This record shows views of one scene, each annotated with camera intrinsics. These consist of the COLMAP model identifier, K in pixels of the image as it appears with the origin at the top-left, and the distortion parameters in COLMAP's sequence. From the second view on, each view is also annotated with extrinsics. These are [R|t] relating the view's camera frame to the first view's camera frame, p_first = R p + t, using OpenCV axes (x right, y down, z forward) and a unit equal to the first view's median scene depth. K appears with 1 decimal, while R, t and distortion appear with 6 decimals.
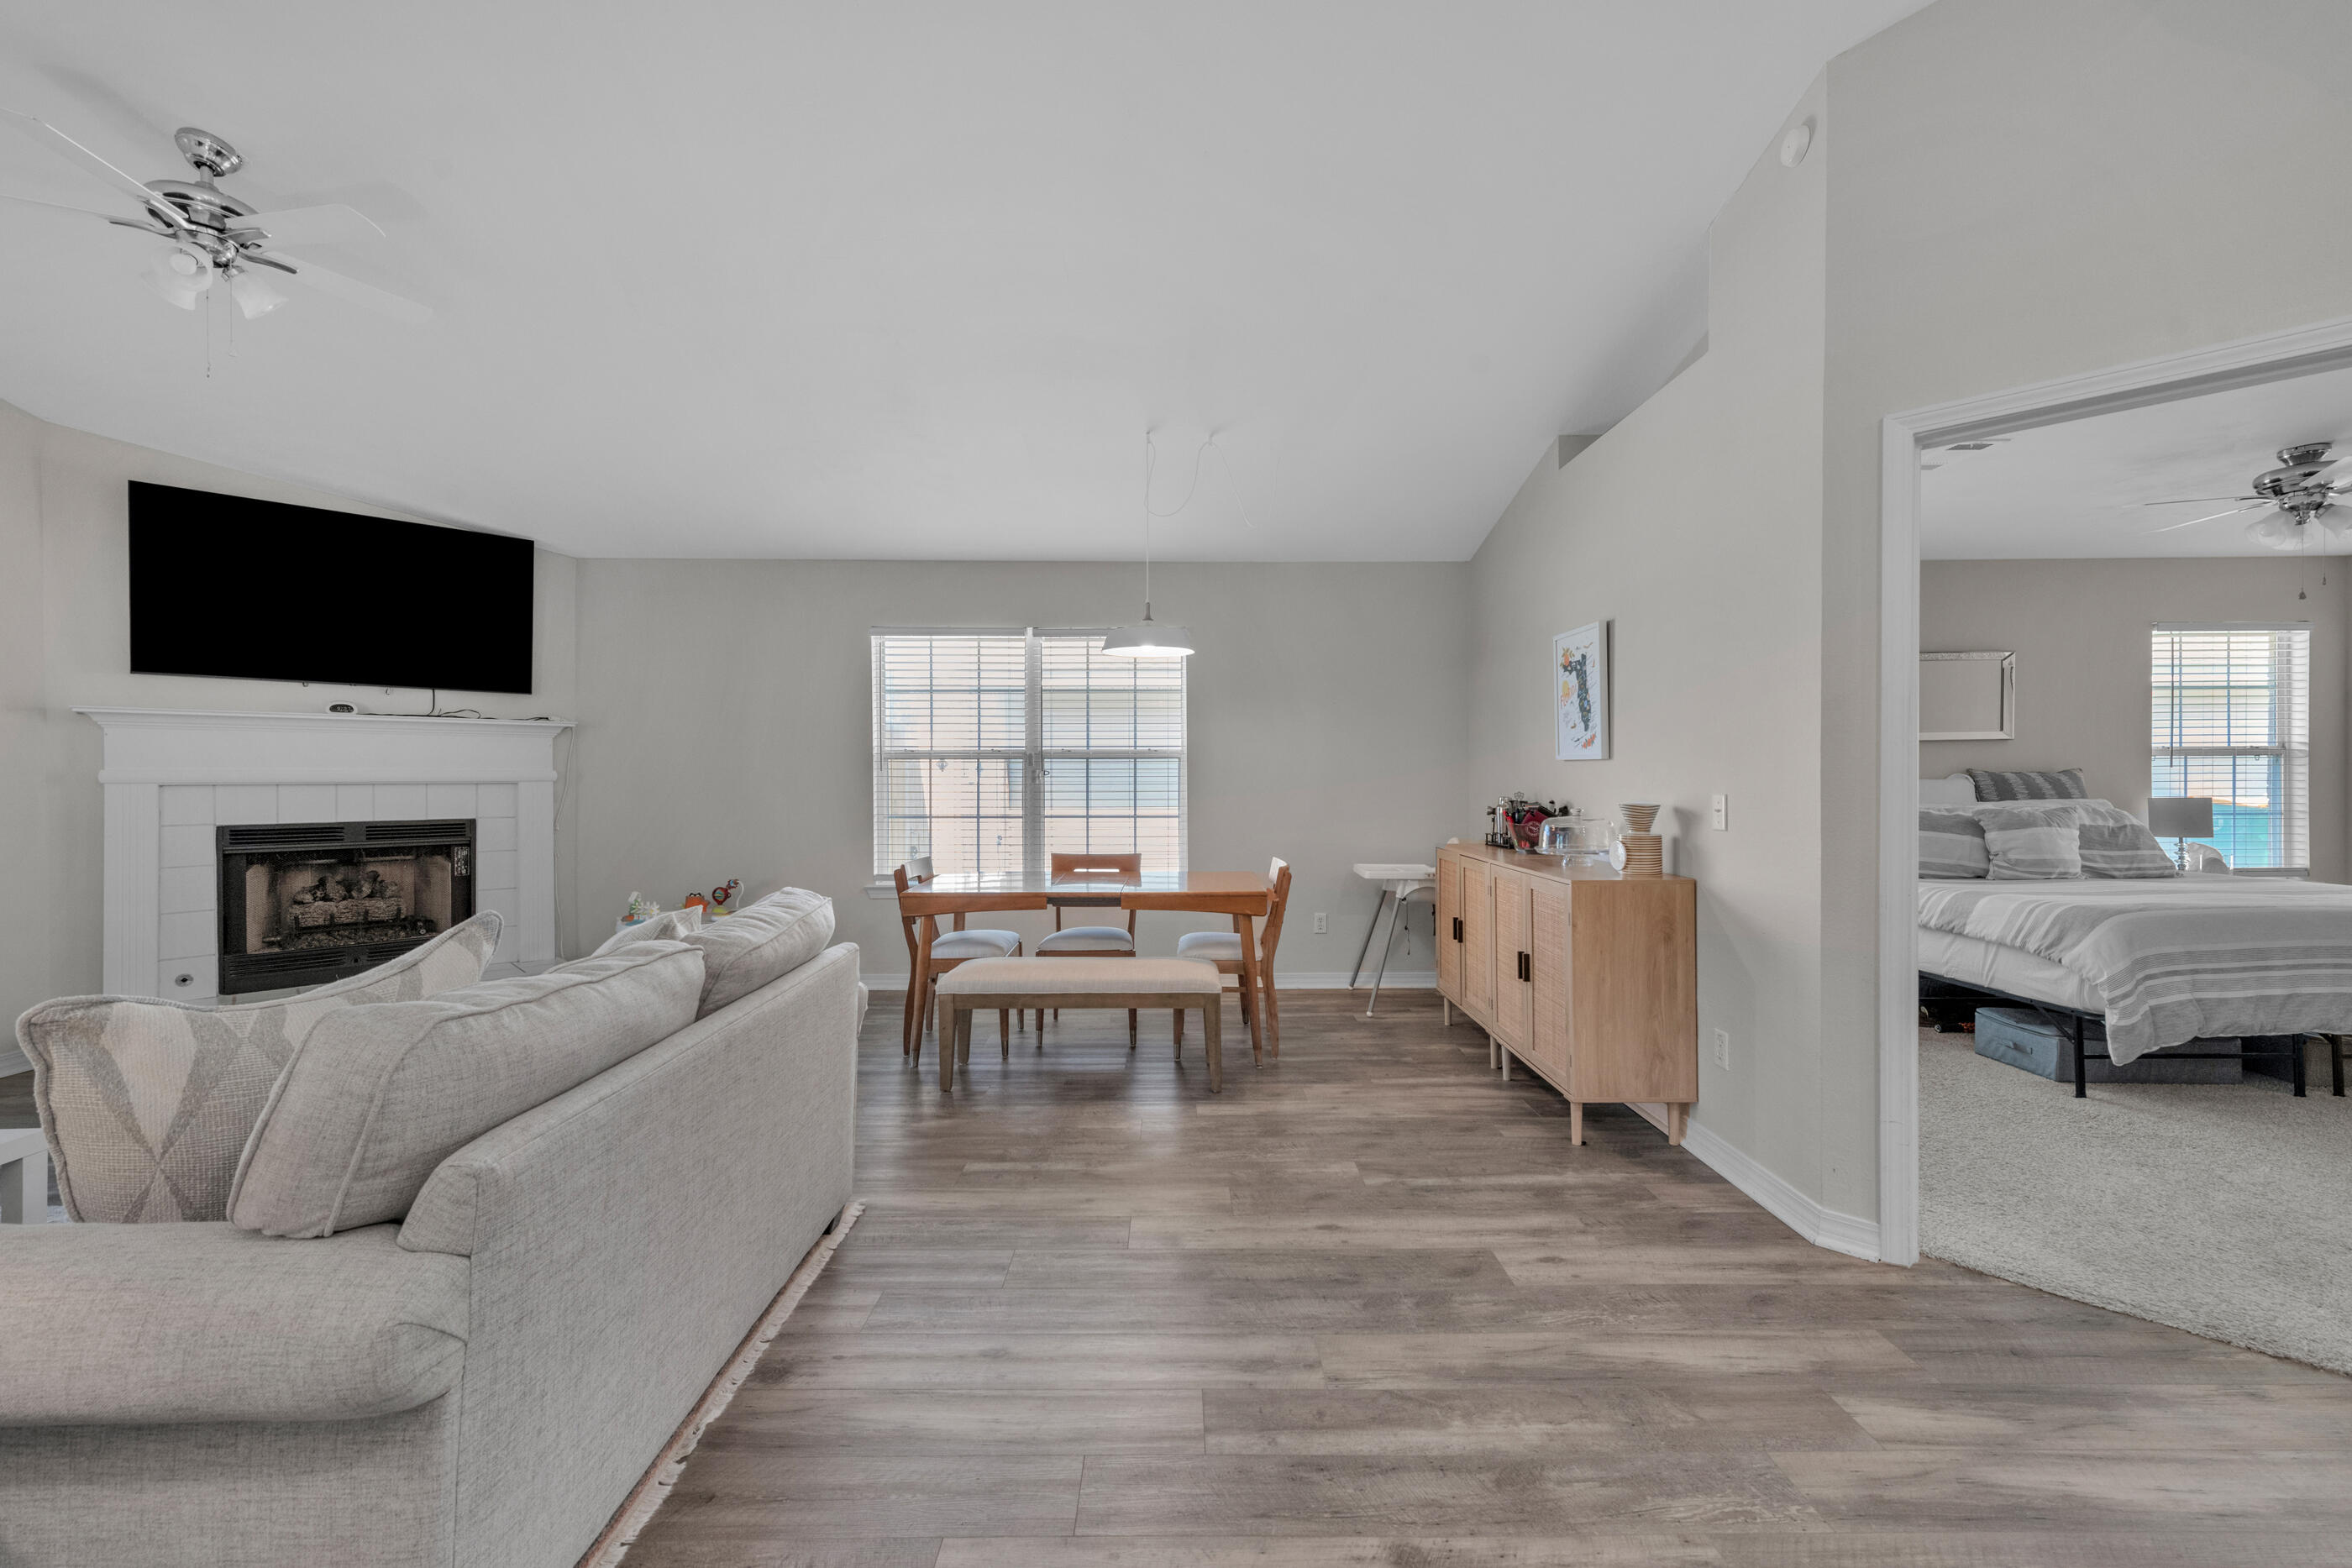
lens RADIAL K [[949.0, 0, 1165.0], [0, 949.0, 786.3], [0, 0, 1]] dist [0.014229, -0.003739]
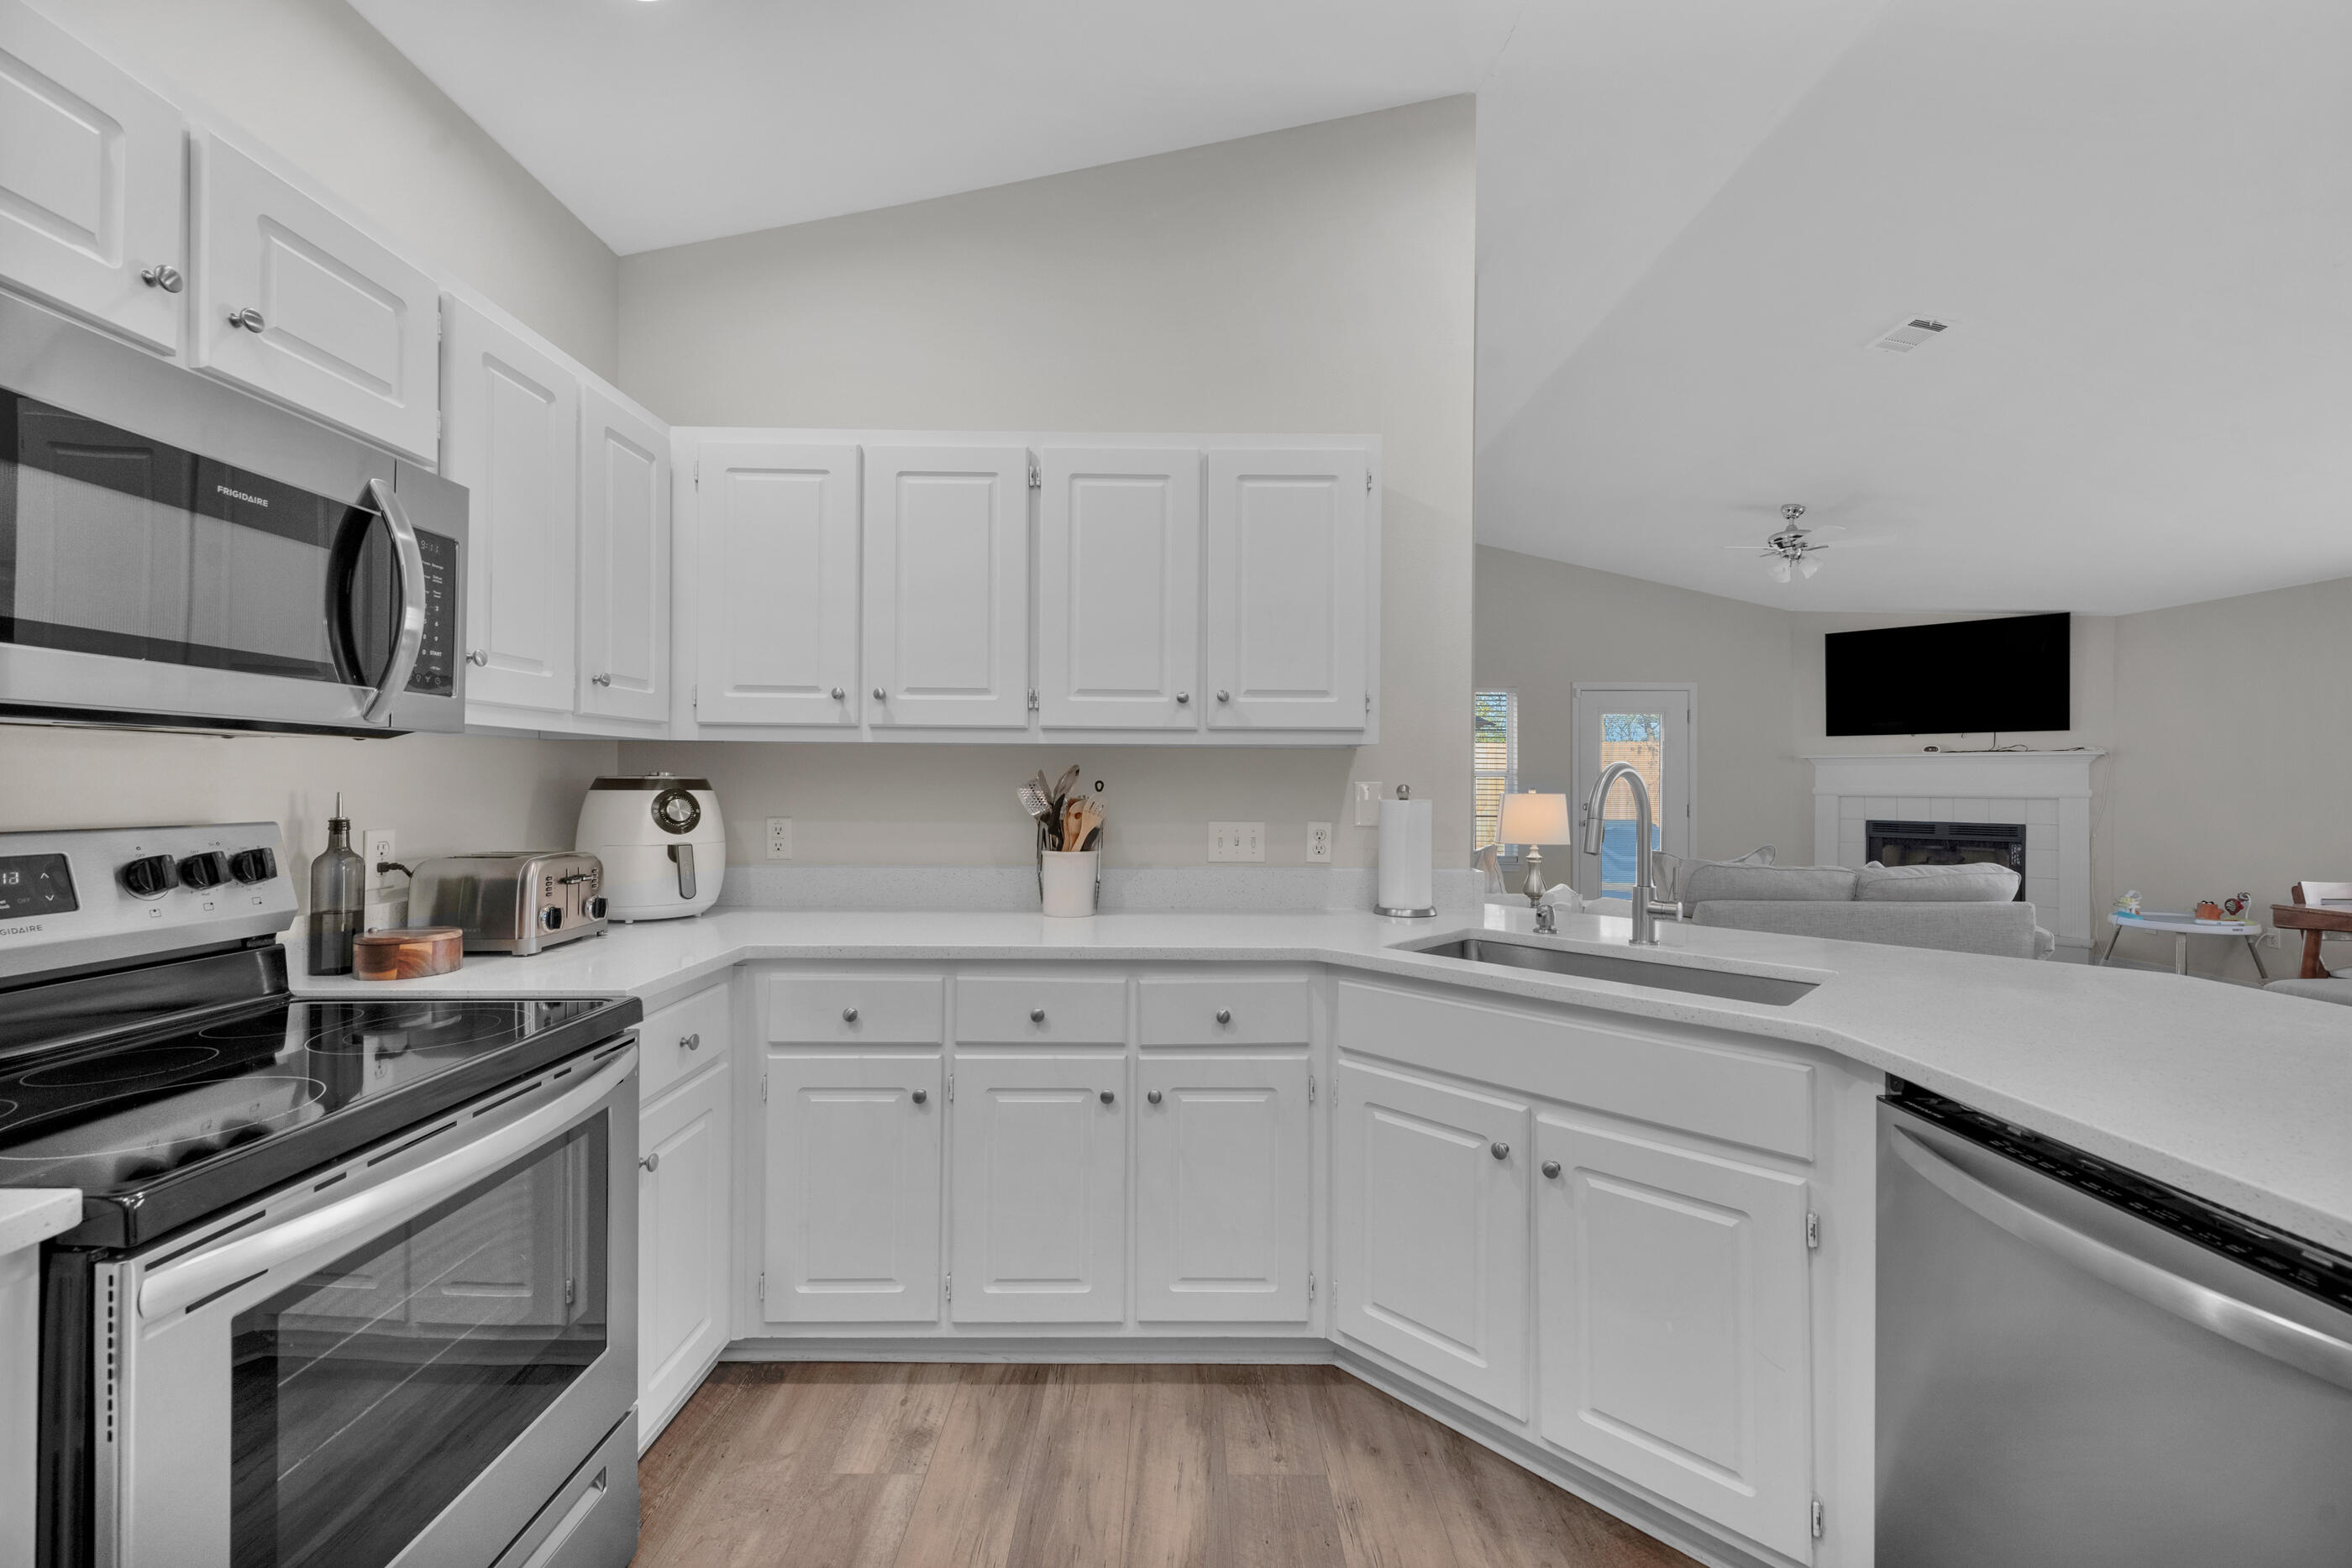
lens RADIAL K [[949.0, 0, 1192.7], [0, 949.0, 773.6], [0, 0, 1]] dist [0.014229, -0.003739]
pose [[0.011312, -0.007268, -0.999910, 0.725421], [-0.018365, 0.999803, -0.007475, -0.007065], [0.999767, 0.018448, 0.011177, -0.241442]]
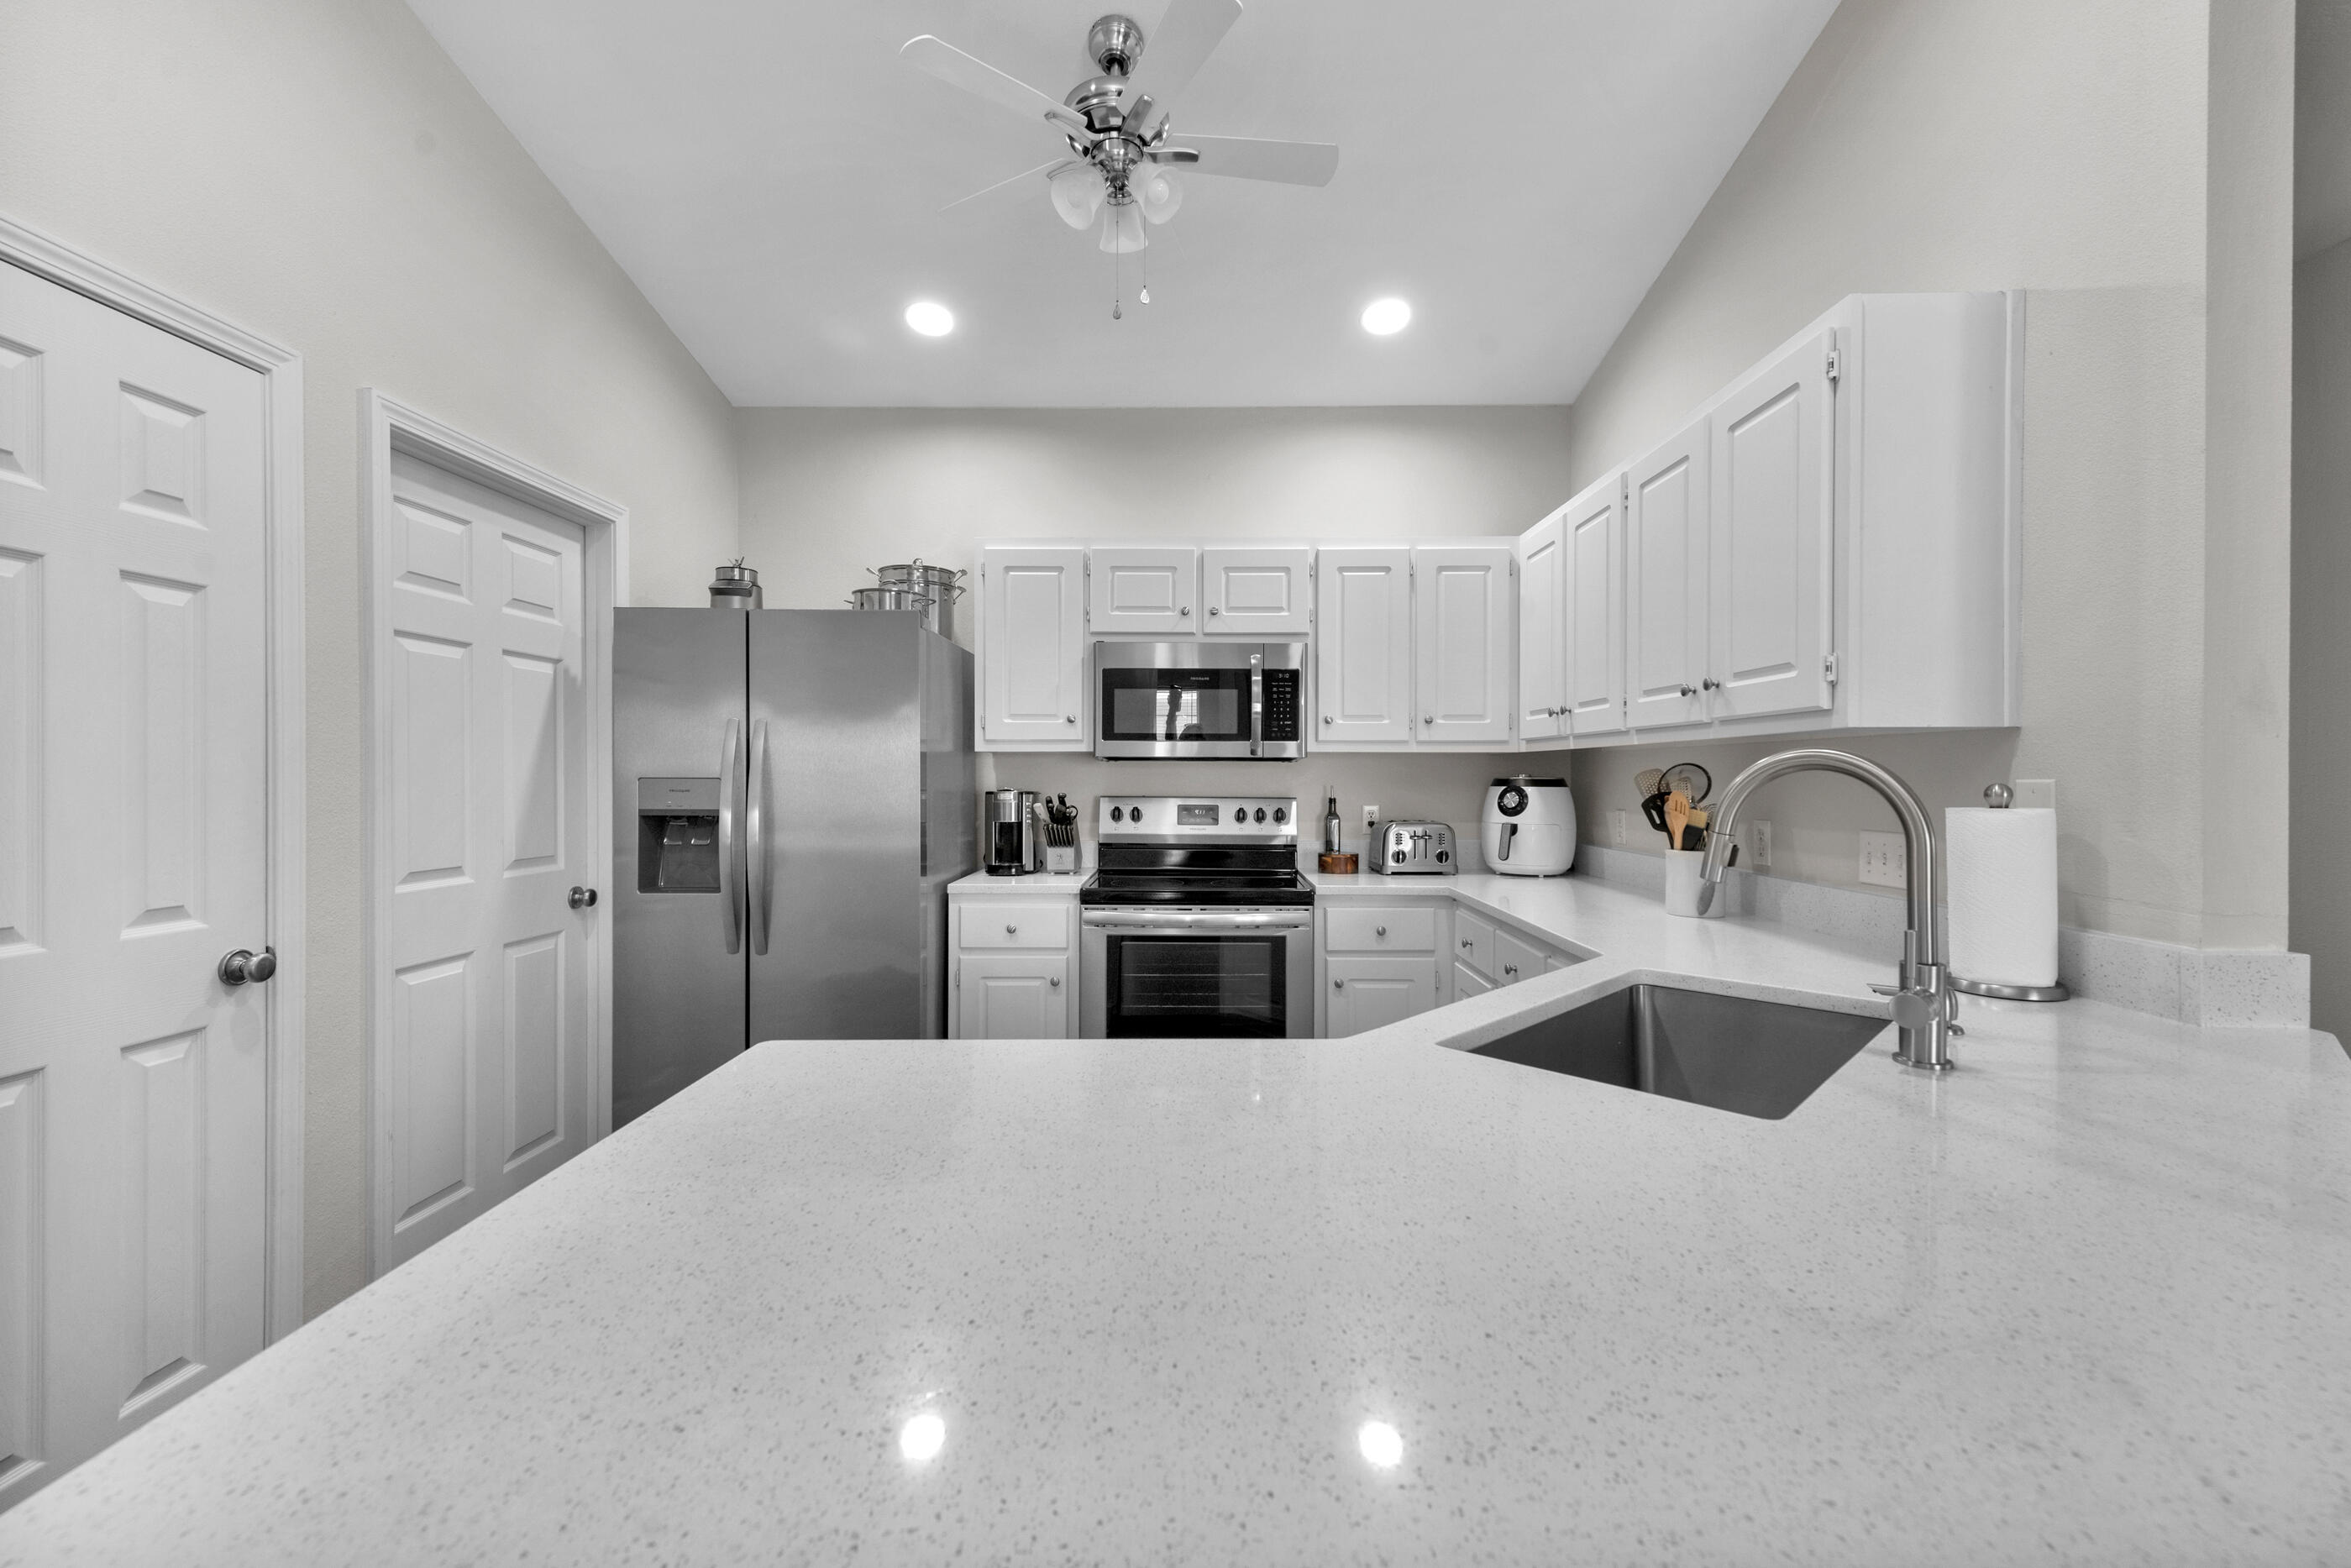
lens RADIAL K [[1008.8, 0, 1169.5], [0, 1008.8, 770.2], [0, 0, 1]] dist [0.007438, -0.000248]
pose [[-0.999500, 0.000722, 0.031608, 0.464775], [0.000922, 0.999980, 0.006303, -0.014622], [-0.031603, 0.006329, -0.999480, 0.267171]]
